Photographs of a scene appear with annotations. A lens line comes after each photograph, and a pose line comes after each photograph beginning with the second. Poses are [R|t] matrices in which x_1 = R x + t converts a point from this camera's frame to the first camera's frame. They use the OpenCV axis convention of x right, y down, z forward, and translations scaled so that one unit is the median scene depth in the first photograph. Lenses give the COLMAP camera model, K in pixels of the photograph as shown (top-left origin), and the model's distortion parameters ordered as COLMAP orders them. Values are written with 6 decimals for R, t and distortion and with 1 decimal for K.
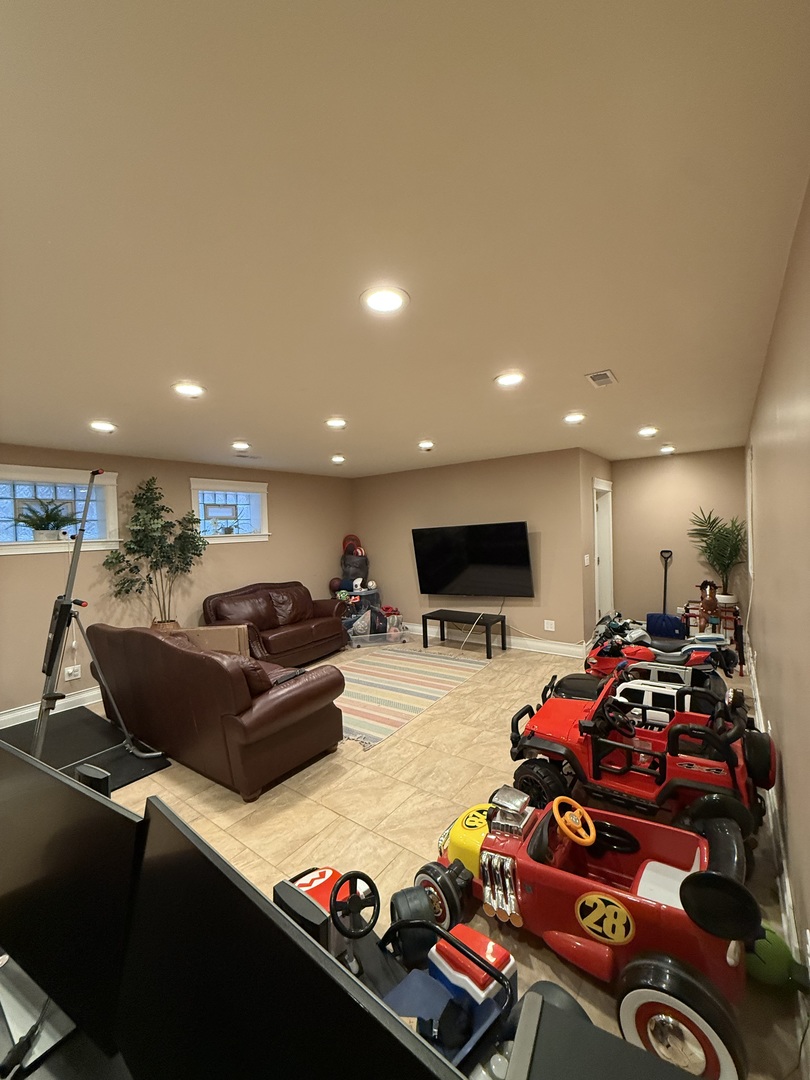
lens RADIAL K [[429.5, 0, 405.4], [0, 429.5, 543.1], [0, 0, 1]] dist [0.000322, -0.000041]
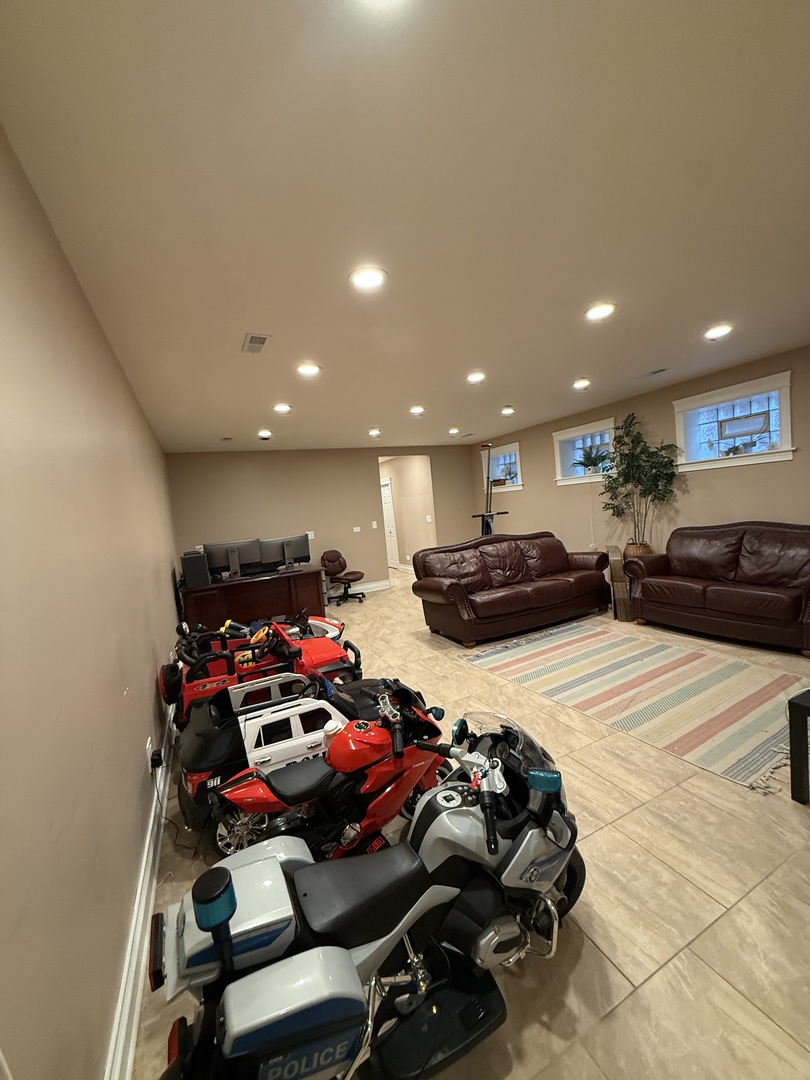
lens RADIAL K [[429.5, 0, 406.9], [0, 429.5, 534.9], [0, 0, 1]] dist [0.000322, -0.000041]
pose [[-0.452085, 0.133753, -0.881889, 0.676335], [0.072811, 0.990928, 0.112965, -0.010177], [0.888998, -0.013142, -0.457723, 0.954587]]
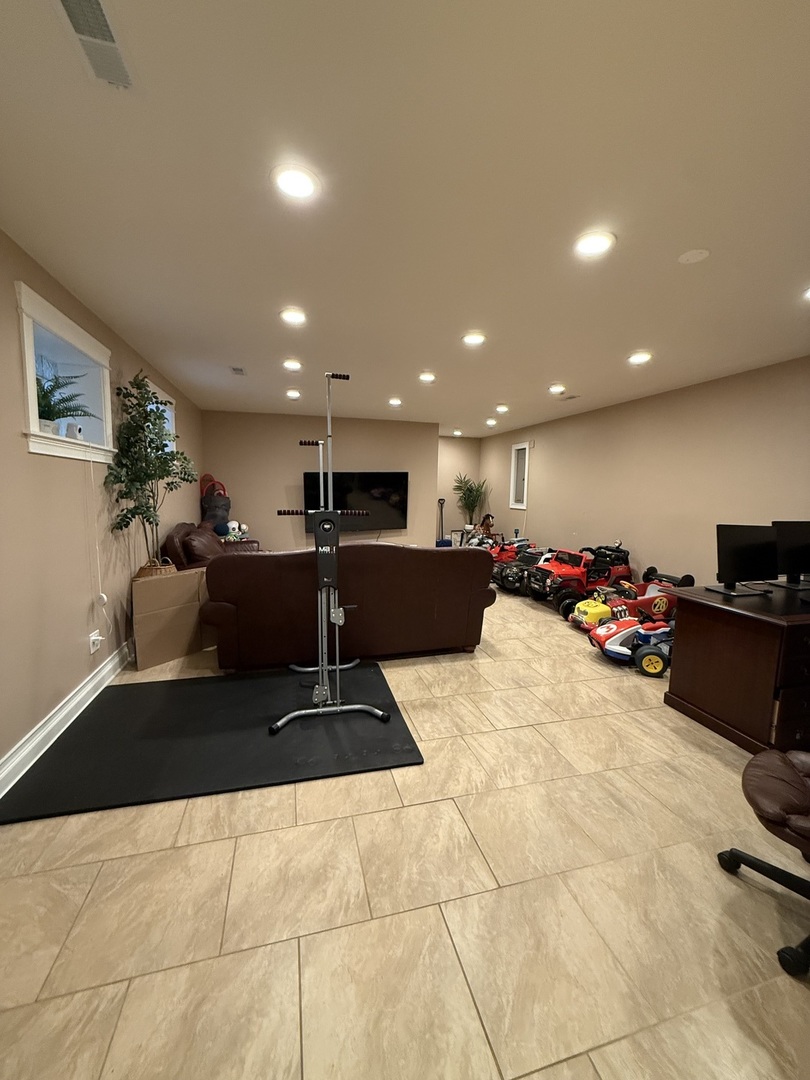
lens RADIAL K [[429.5, 0, 404.0], [0, 429.5, 538.1], [0, 0, 1]] dist [0.000322, -0.000041]
pose [[0.618064, -0.040490, 0.785085, -0.859887], [-0.009309, 0.998226, 0.058810, 0.085214], [-0.786073, -0.043657, 0.616590, 0.183579]]
